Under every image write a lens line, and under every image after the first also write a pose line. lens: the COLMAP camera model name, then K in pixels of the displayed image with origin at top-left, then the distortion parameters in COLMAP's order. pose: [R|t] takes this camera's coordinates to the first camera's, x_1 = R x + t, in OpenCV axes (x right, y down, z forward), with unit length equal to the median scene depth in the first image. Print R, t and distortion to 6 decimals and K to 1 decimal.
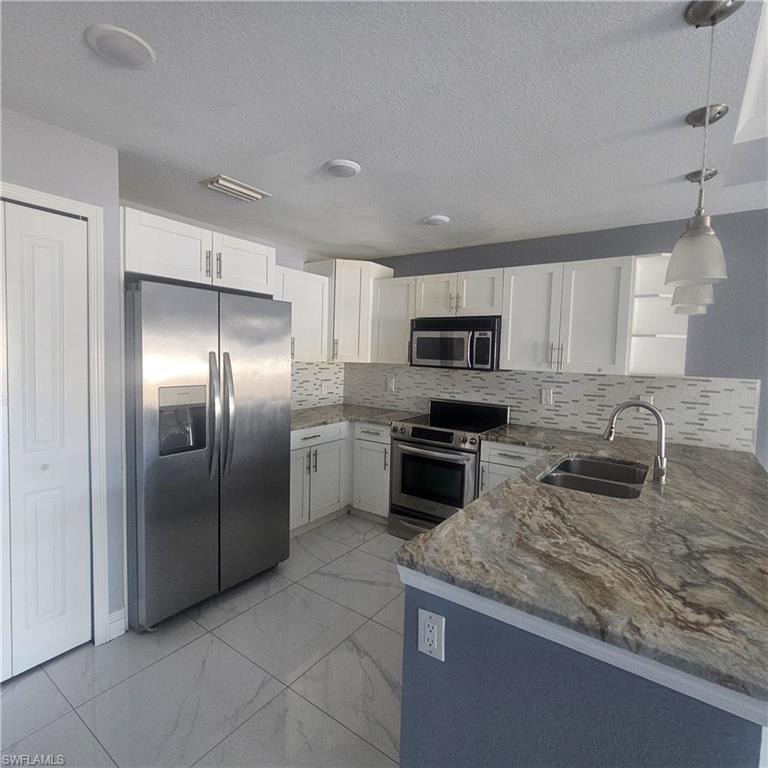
lens RADIAL K [[420.6, 0, 384.3], [0, 420.6, 381.8], [0, 0, 1]] dist [0.001796, -0.001796]
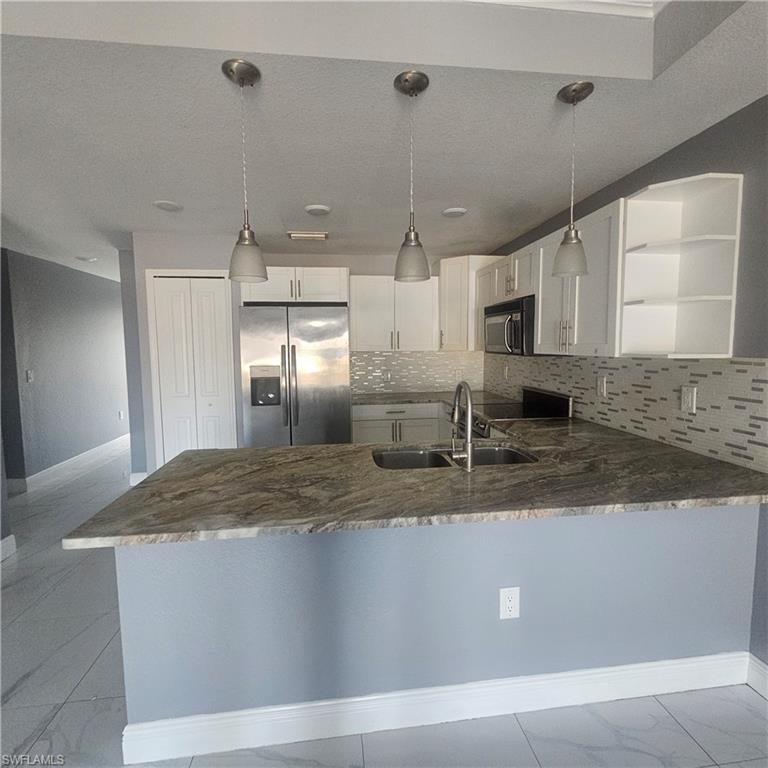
lens RADIAL K [[420.6, 0, 384.2], [0, 420.6, 378.8], [0, 0, 1]] dist [0.001796, -0.001796]
pose [[0.676584, 0.024160, -0.735969, 0.863382], [-0.021557, 0.999683, 0.013000, 0.023285], [0.736050, 0.007069, 0.676891, 0.174904]]
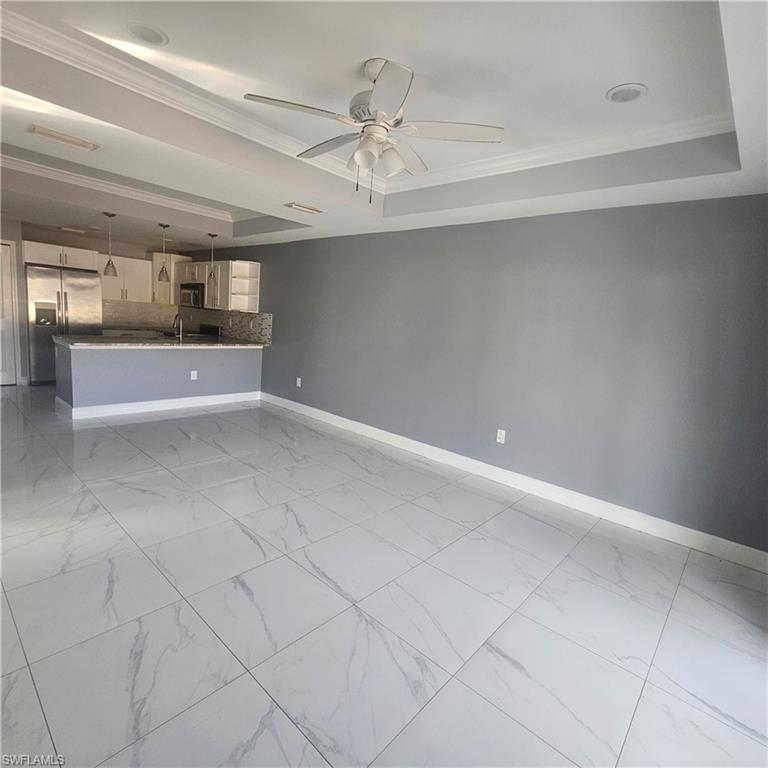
lens RADIAL K [[420.6, 0, 384.4], [0, 420.6, 381.6], [0, 0, 1]] dist [0.001796, -0.001796]
pose [[0.992249, 0.068554, -0.103646, 1.756516], [-0.060632, 0.995128, 0.077740, 0.150888], [0.108471, -0.070853, 0.991571, -1.339825]]
